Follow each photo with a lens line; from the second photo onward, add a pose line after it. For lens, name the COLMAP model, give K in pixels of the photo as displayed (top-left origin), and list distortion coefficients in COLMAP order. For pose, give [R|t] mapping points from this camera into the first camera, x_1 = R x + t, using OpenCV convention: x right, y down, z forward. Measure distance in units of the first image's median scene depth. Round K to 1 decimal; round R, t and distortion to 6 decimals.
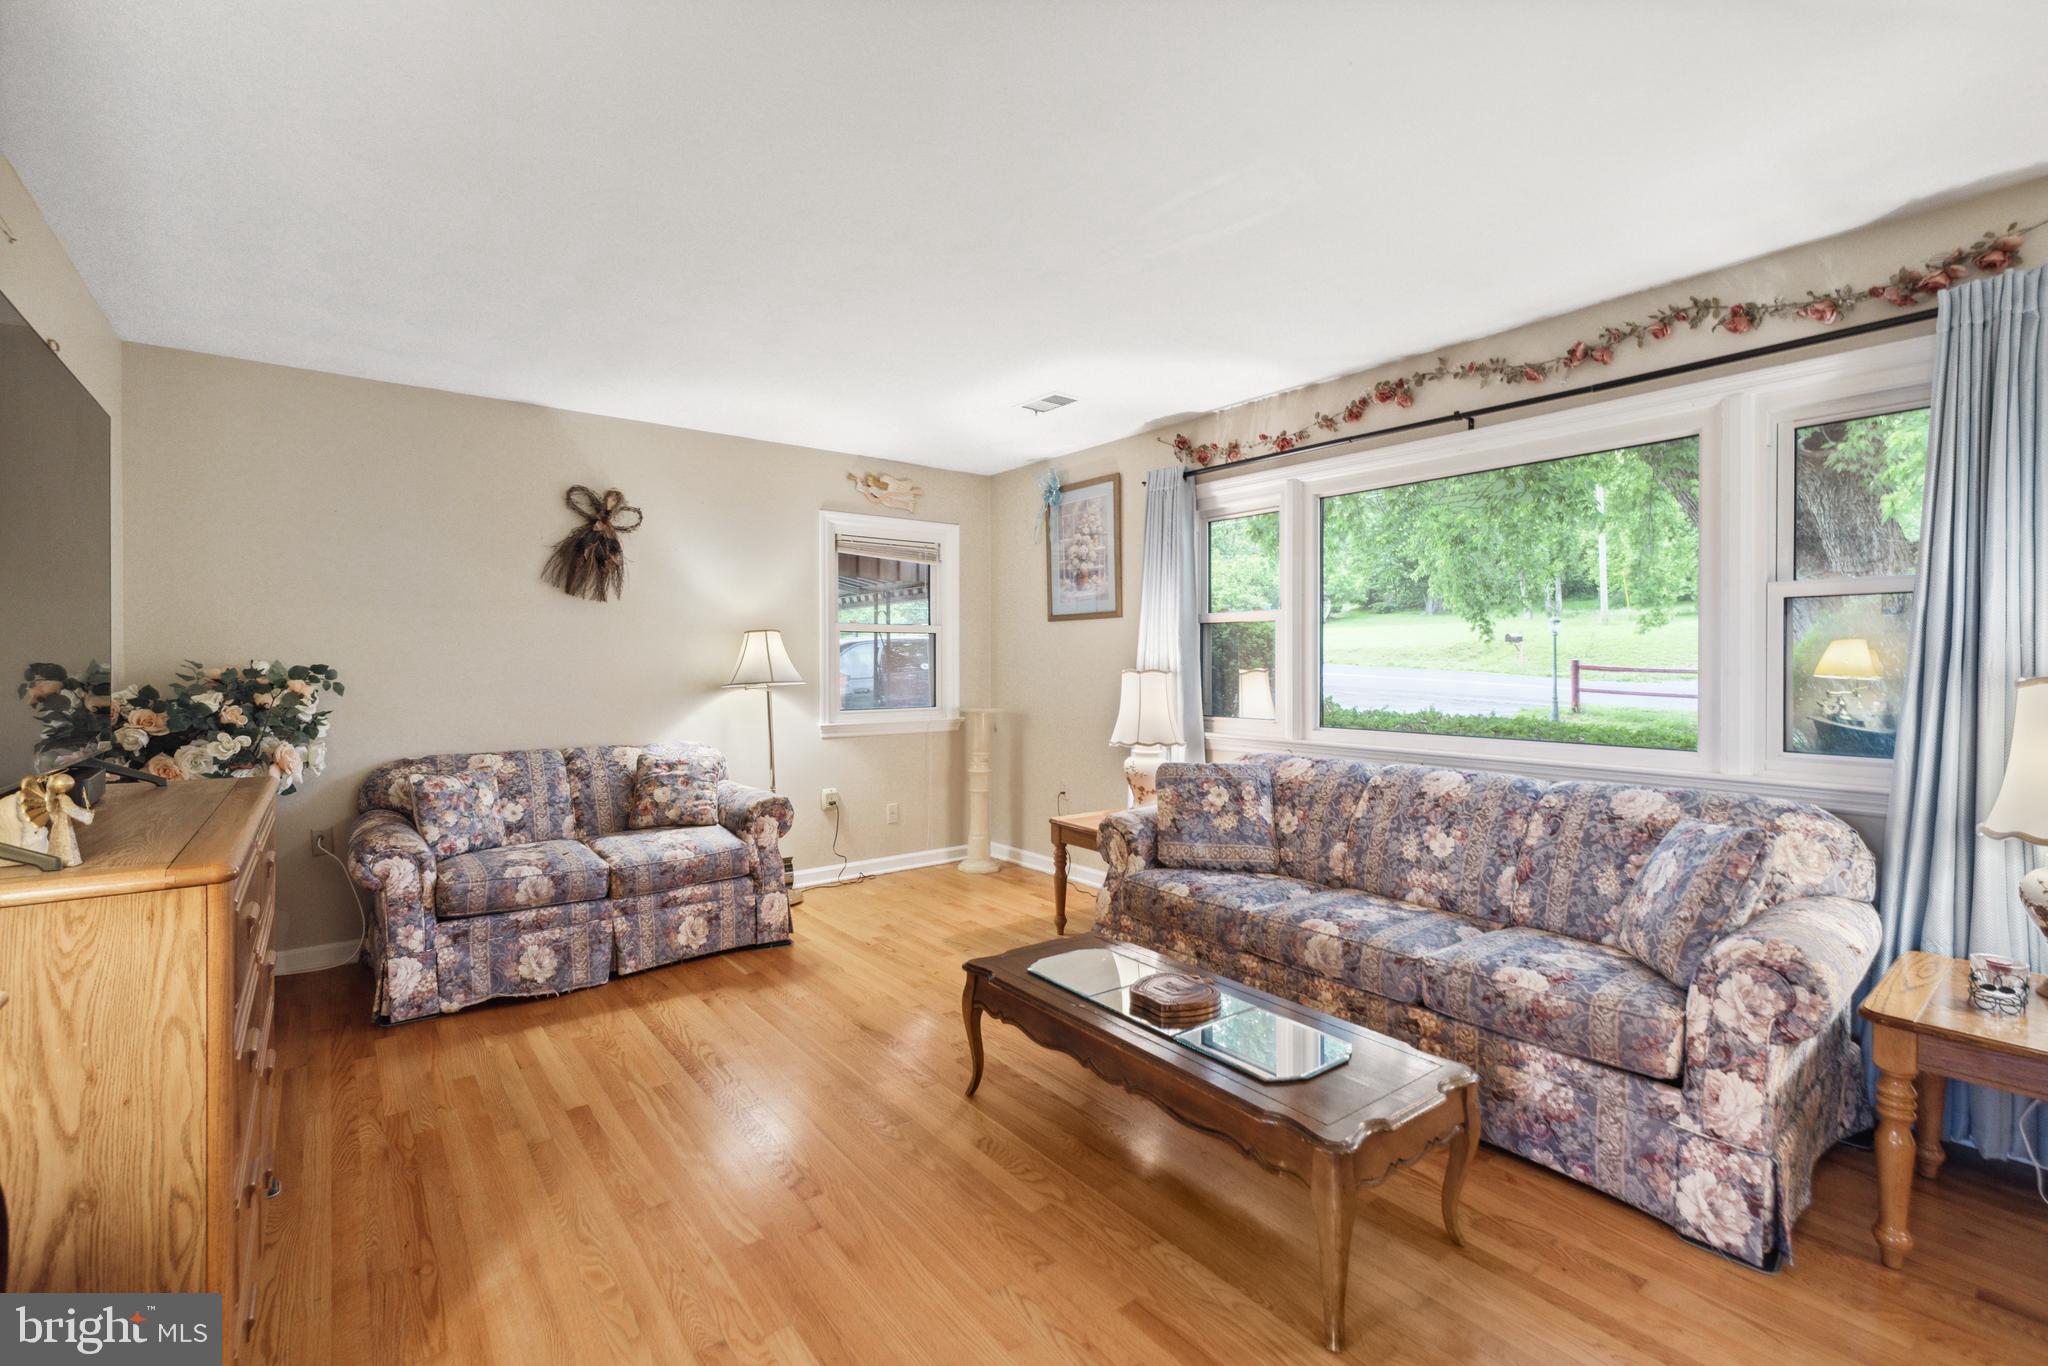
lens RADIAL K [[893.2, 0, 1033.6], [0, 893.2, 660.1], [0, 0, 1]] dist [0.001104, -0.000367]
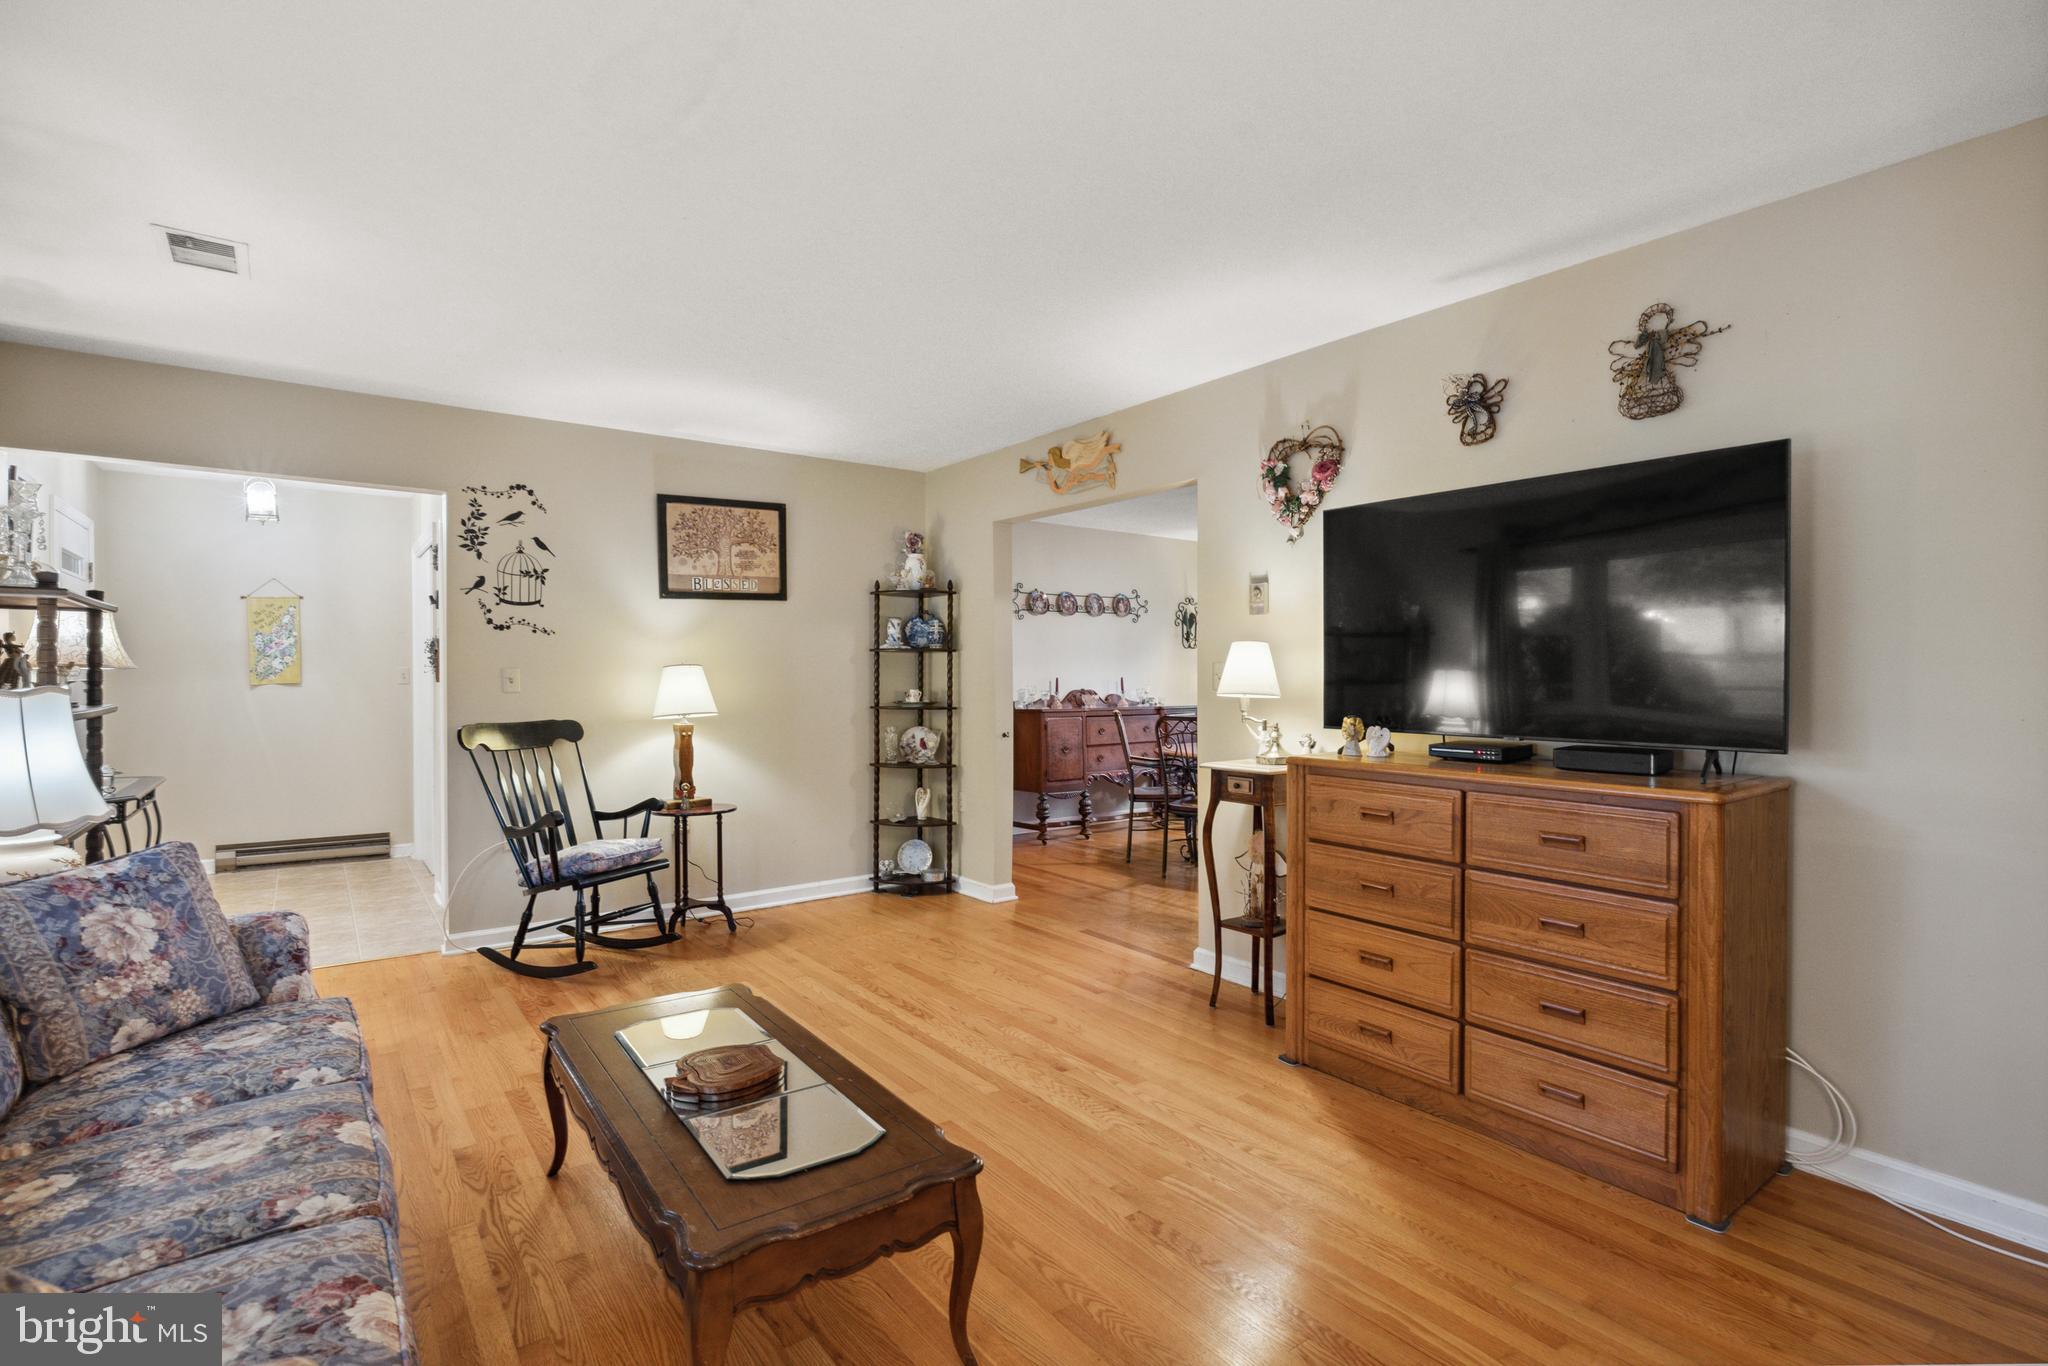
lens RADIAL K [[971.8, 0, 1016.7], [0, 971.8, 672.7], [0, 0, 1]] dist [-0.003069, 0.000048]
pose [[-0.999767, 0.001523, 0.021537, -0.080167], [0.001529, 0.999999, 0.000272, 0.001121], [-0.021537, 0.000305, -0.999768, 1.140567]]
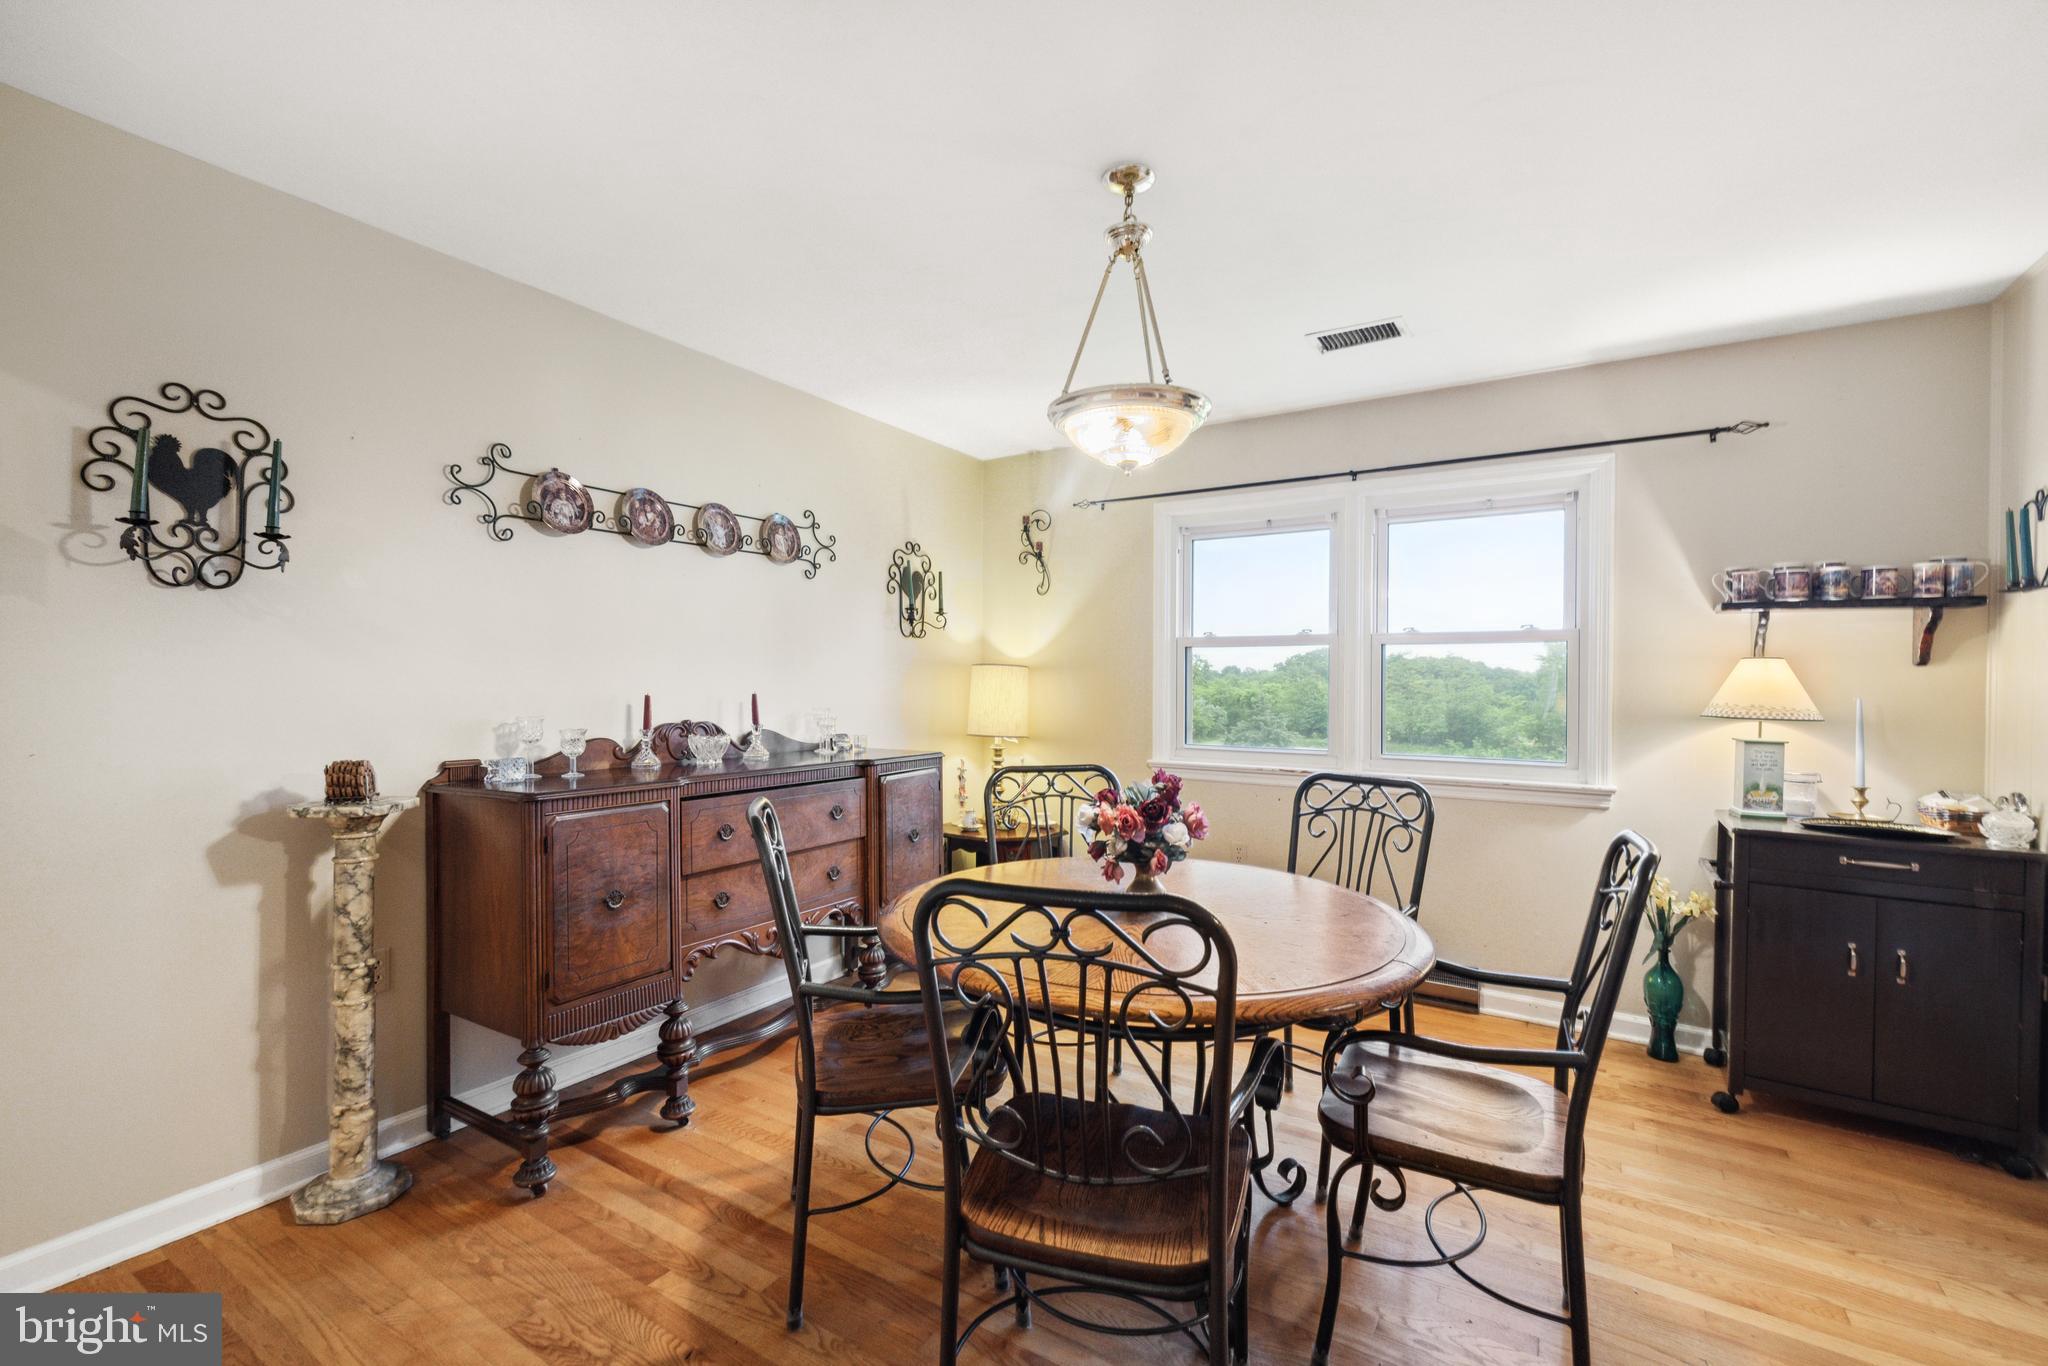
lens RADIAL K [[888.0, 0, 1023.4], [0, 888.0, 691.9], [0, 0, 1]] dist [0.000303, 0.000221]
pose [[-0.939903, -0.002239, -0.341433, -0.191605], [-0.007665, 0.999865, 0.014542, -0.003936], [0.341354, 0.016285, -0.939794, -0.093080]]
